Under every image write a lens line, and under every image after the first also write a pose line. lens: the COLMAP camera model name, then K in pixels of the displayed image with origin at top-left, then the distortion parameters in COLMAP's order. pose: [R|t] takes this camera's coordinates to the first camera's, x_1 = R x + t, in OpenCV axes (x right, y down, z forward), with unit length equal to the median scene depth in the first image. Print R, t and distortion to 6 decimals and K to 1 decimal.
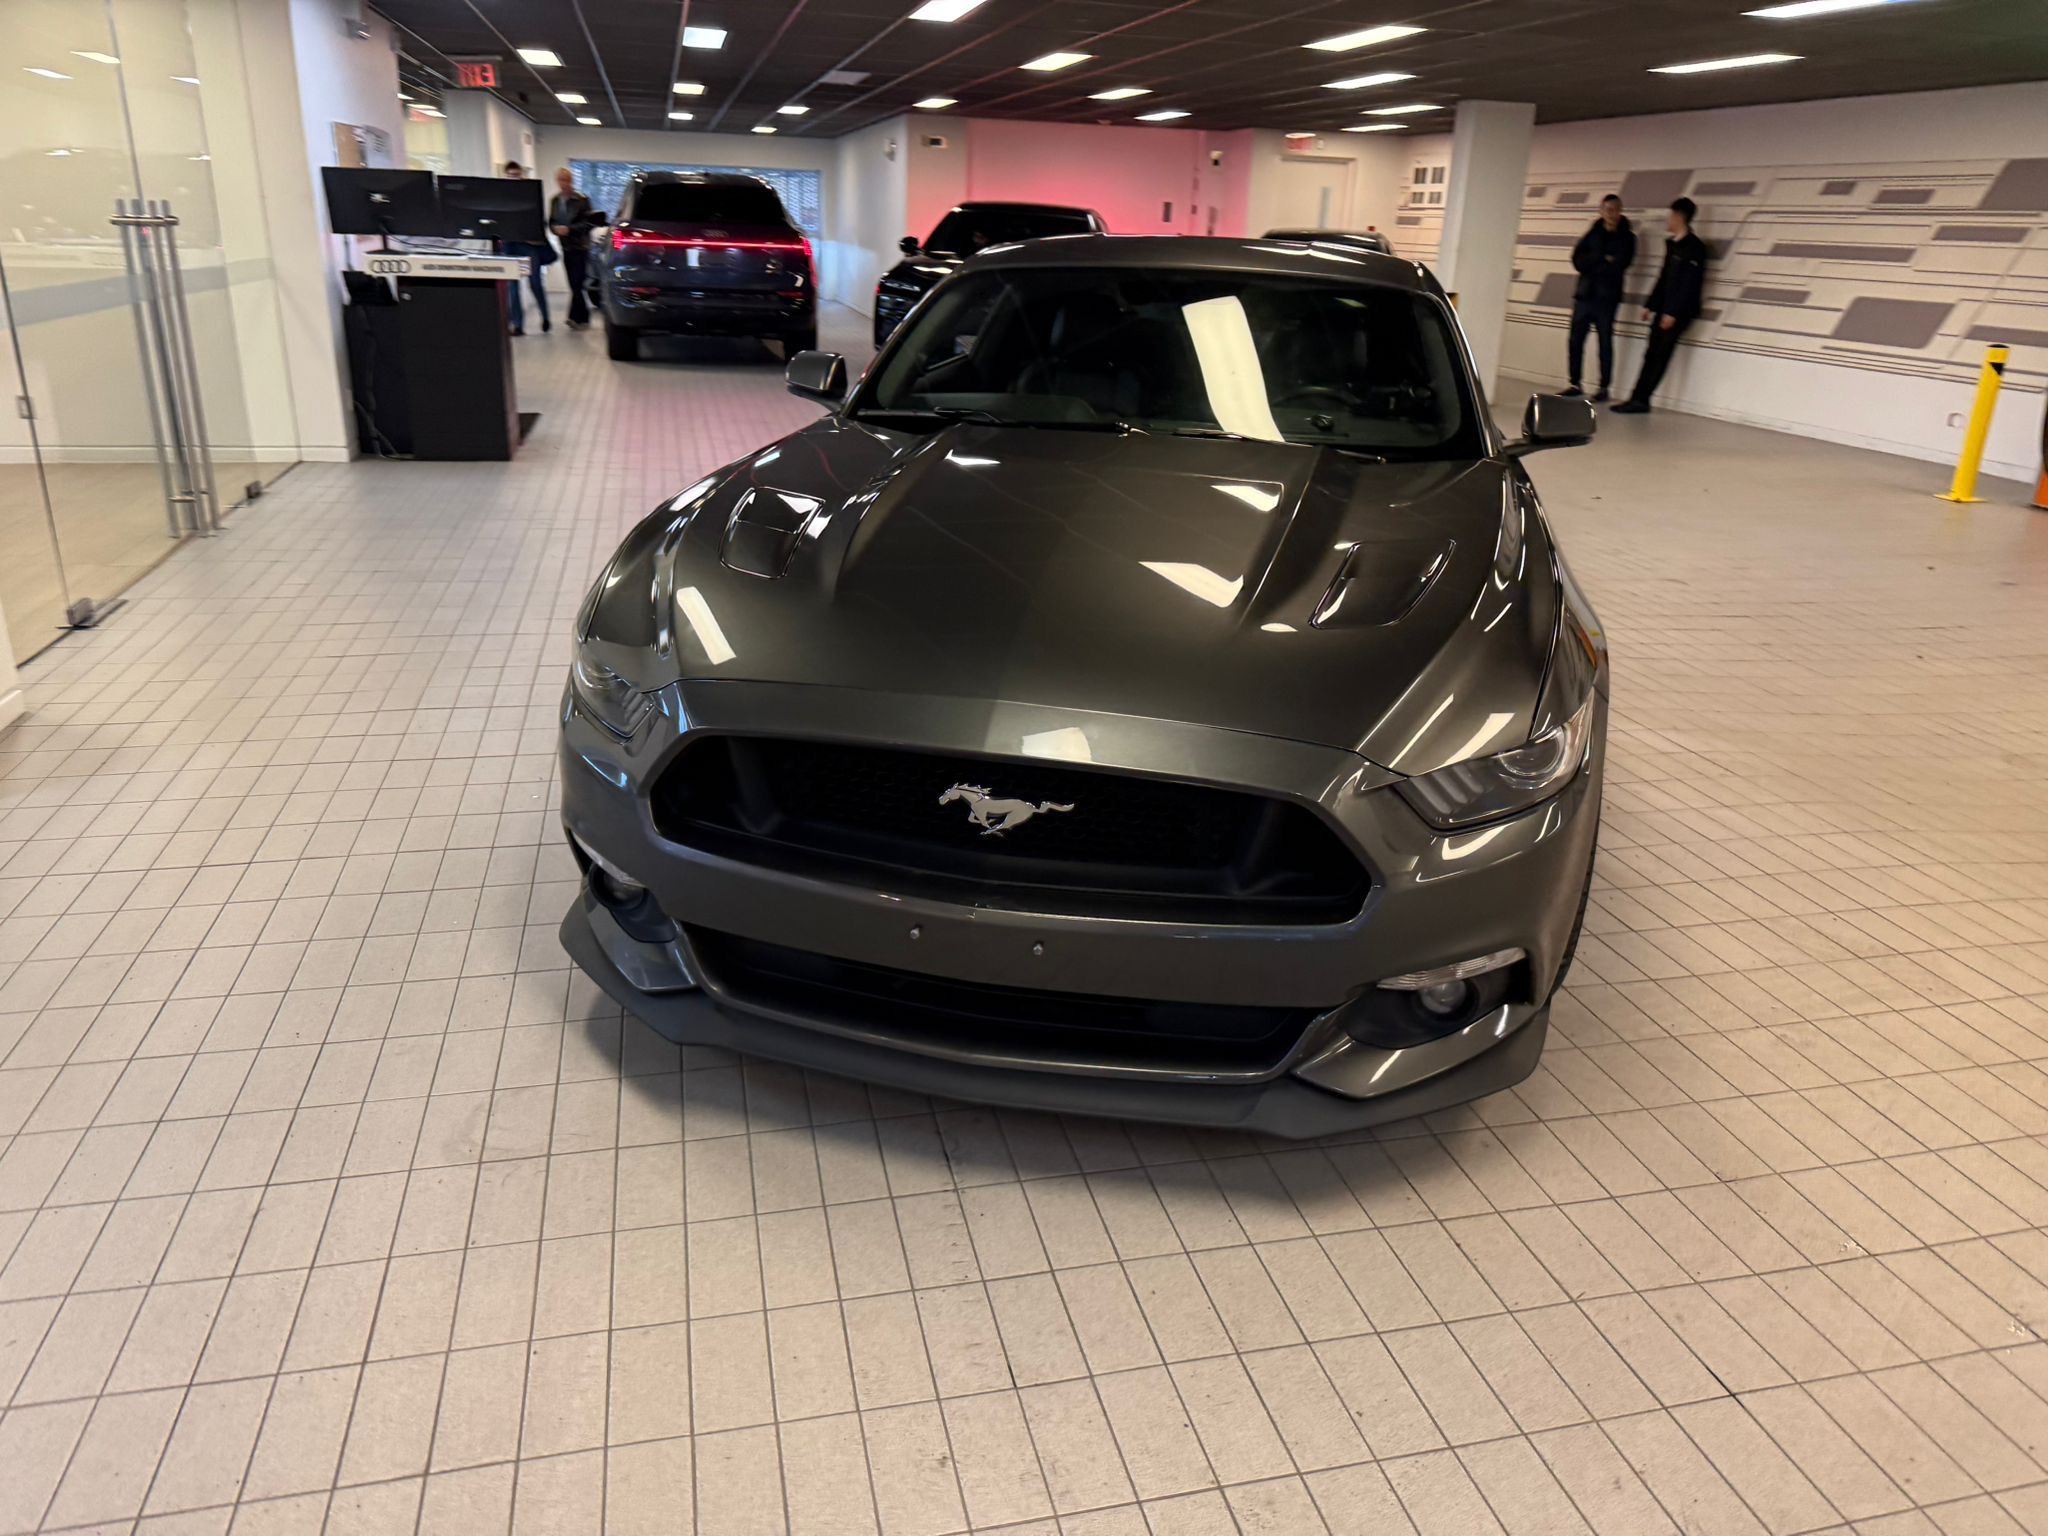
lens RADIAL K [[1458.8, 0, 1029.9], [0, 1458.8, 762.9], [0, 0, 1]] dist [0.023549, -0.045004]
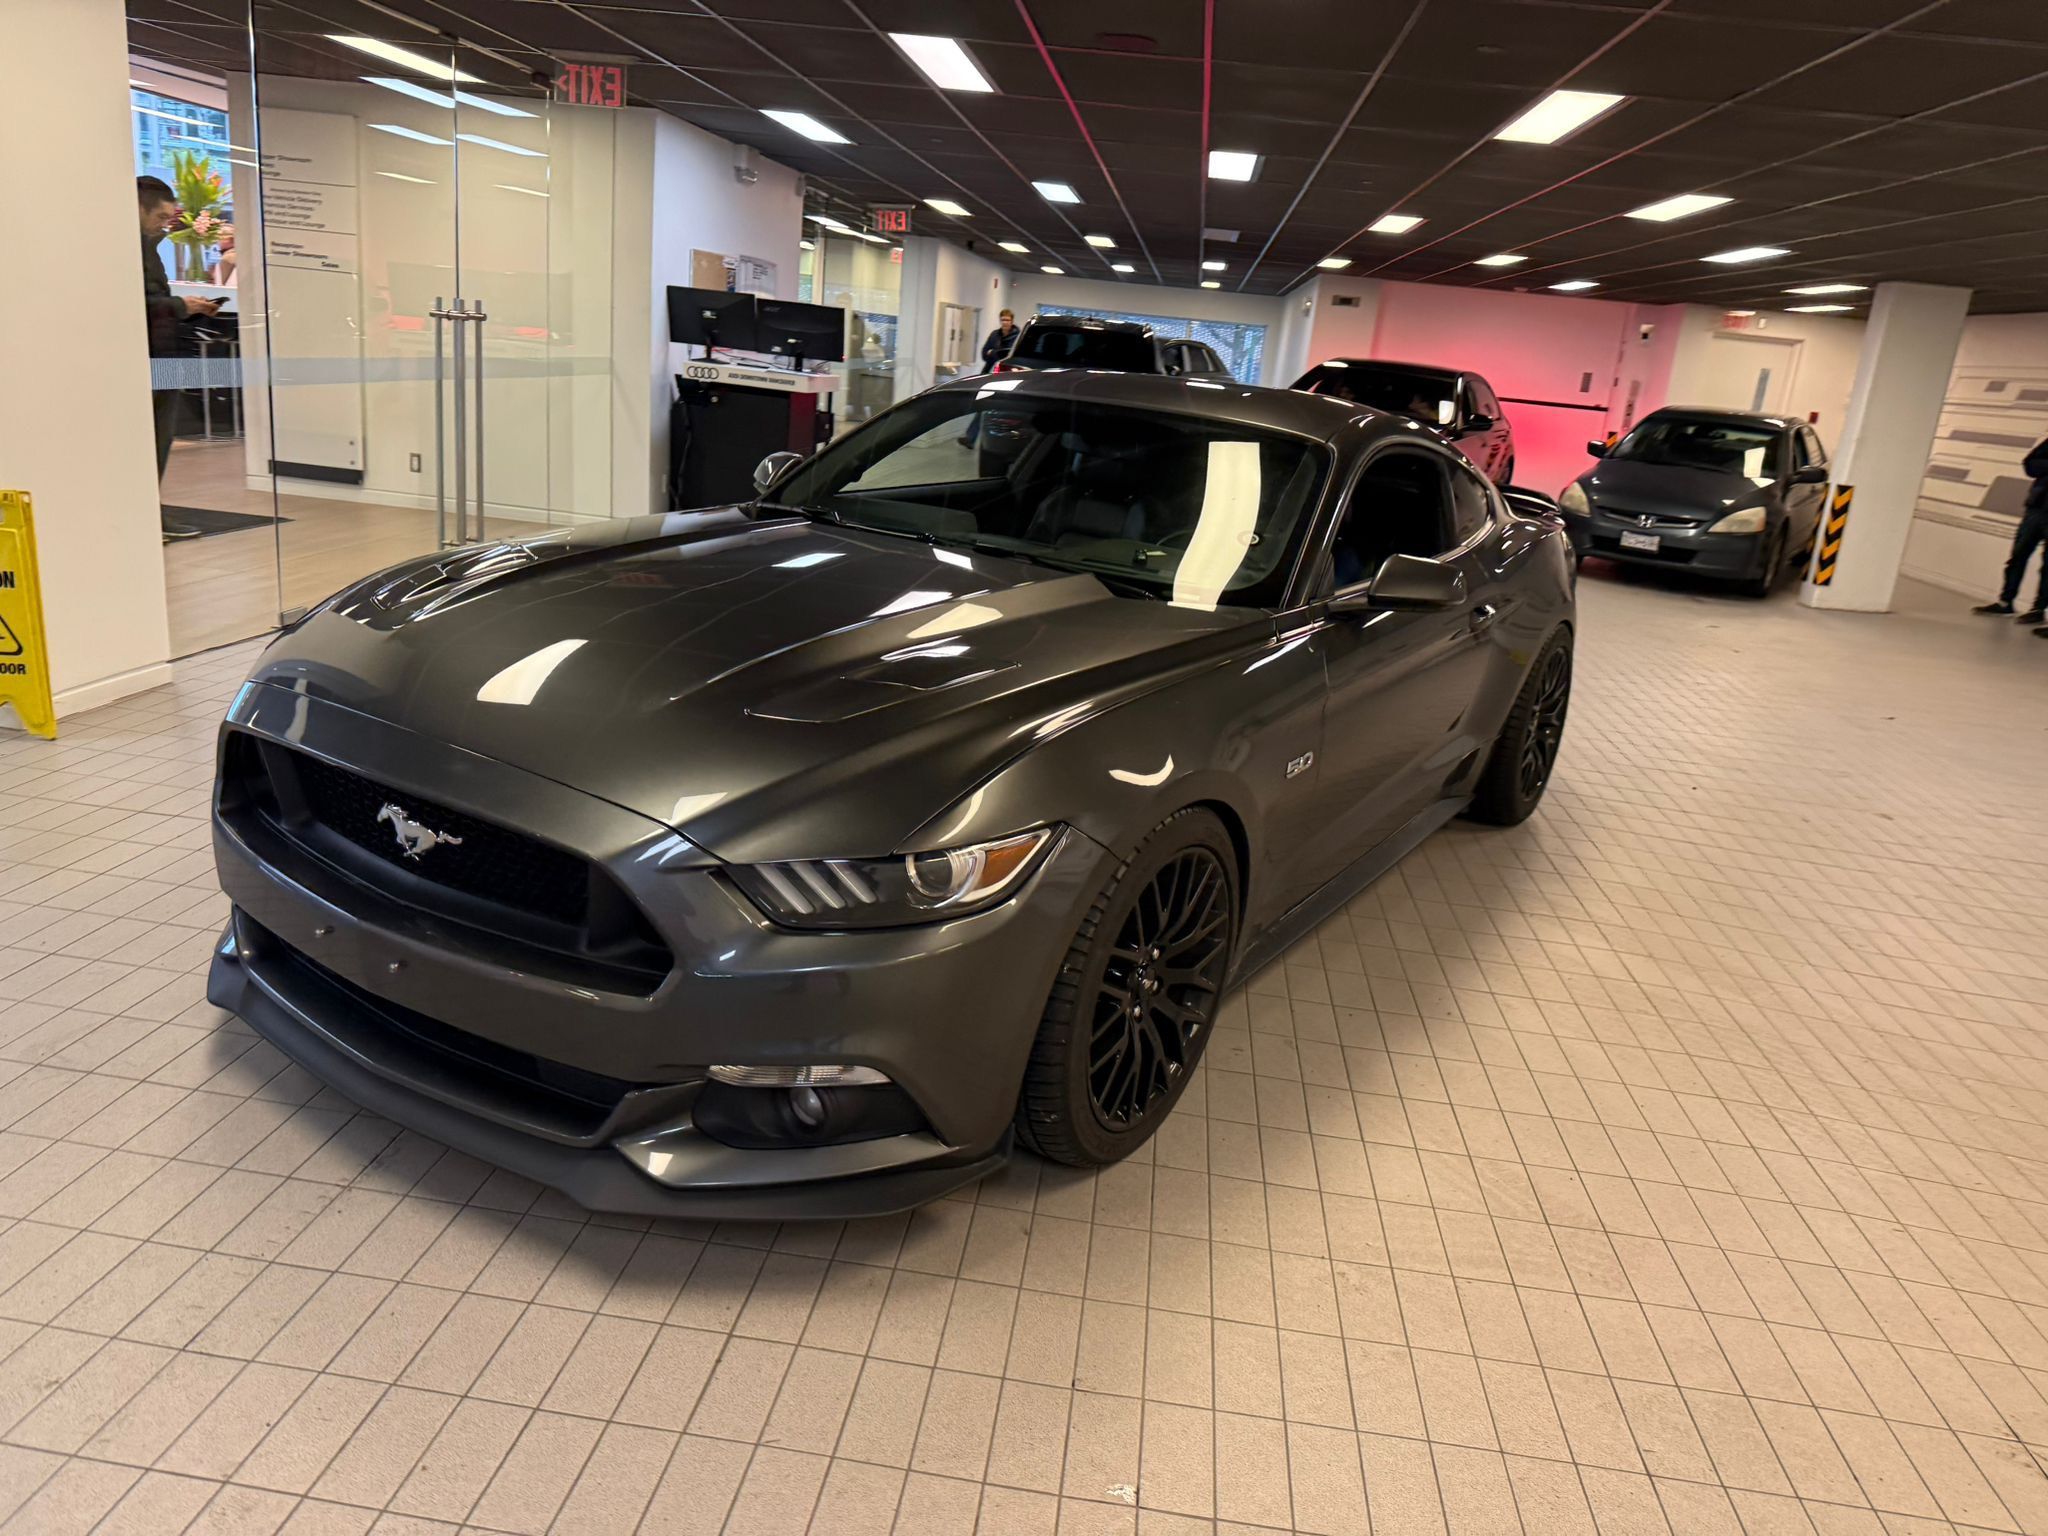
lens RADIAL K [[1448.3, 0, 1025.6], [0, 1448.3, 742.6], [0, 0, 1]] dist [0.054444, -0.086402]
pose [[0.938250, 0.143856, -0.314630, 0.203733], [-0.176815, 0.981093, -0.078699, -0.007994], [0.297360, 0.129471, 0.945946, 0.028781]]
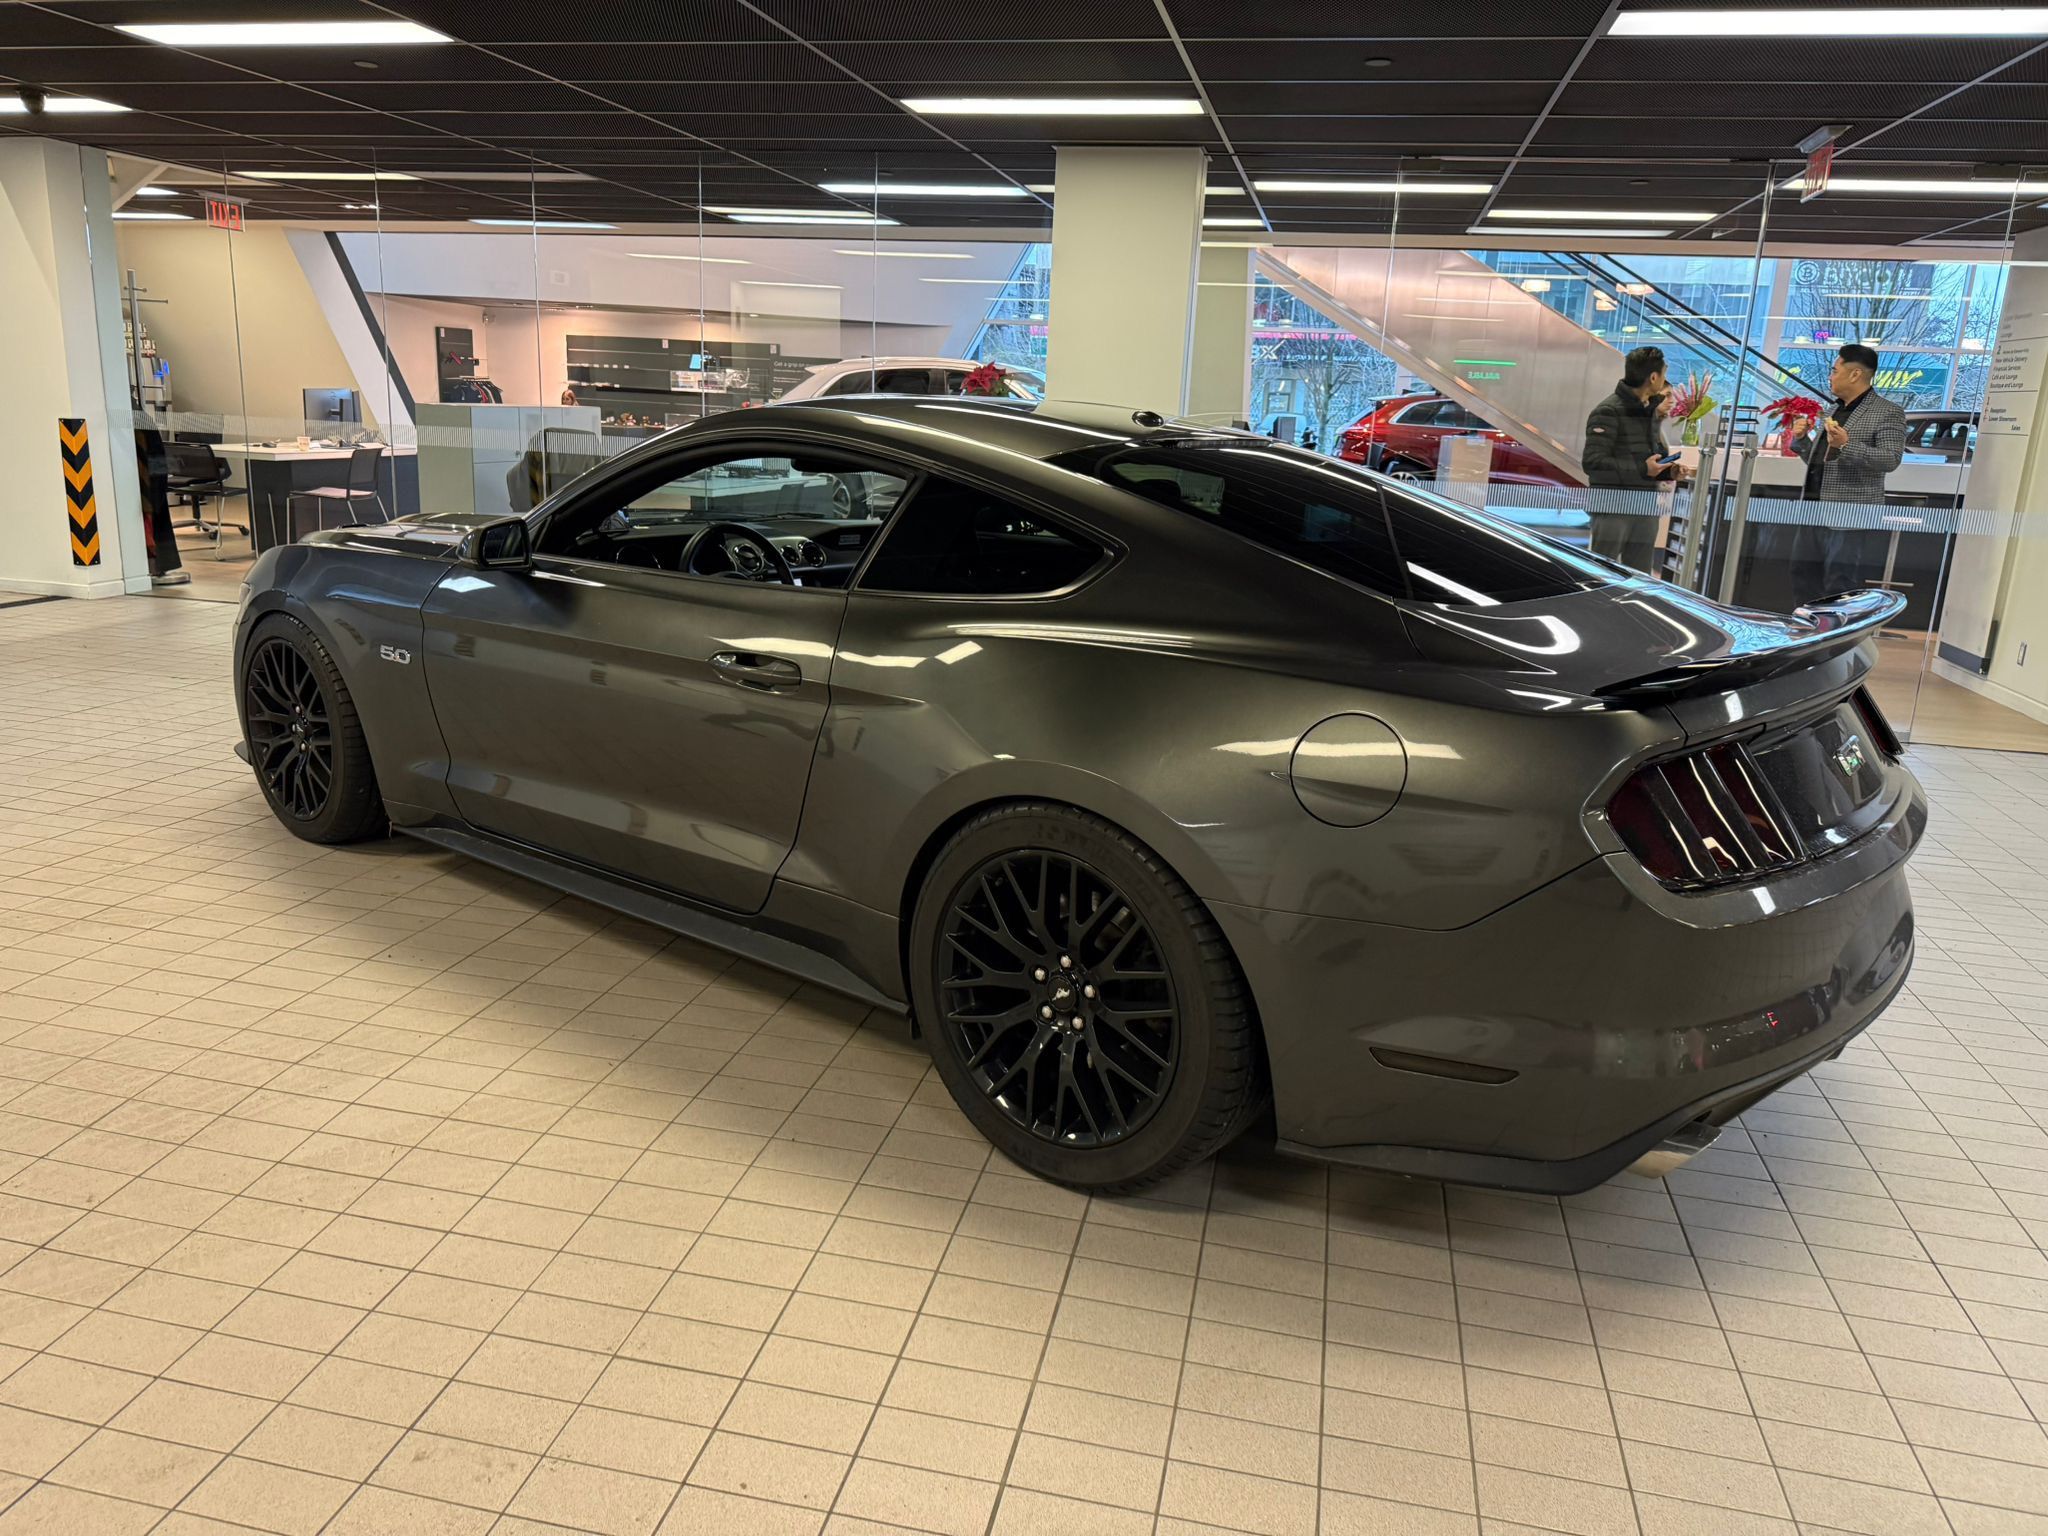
lens RADIAL K [[1438.2, 0, 1026.6], [0, 1438.2, 783.4], [0, 0, 1]] dist [0.012076, -0.025363]
pose [[-0.439019, 0.178229, -0.880623, 0.492737], [-0.370036, 0.857277, 0.357979, -0.262189], [0.818740, 0.483022, -0.310410, 0.770817]]
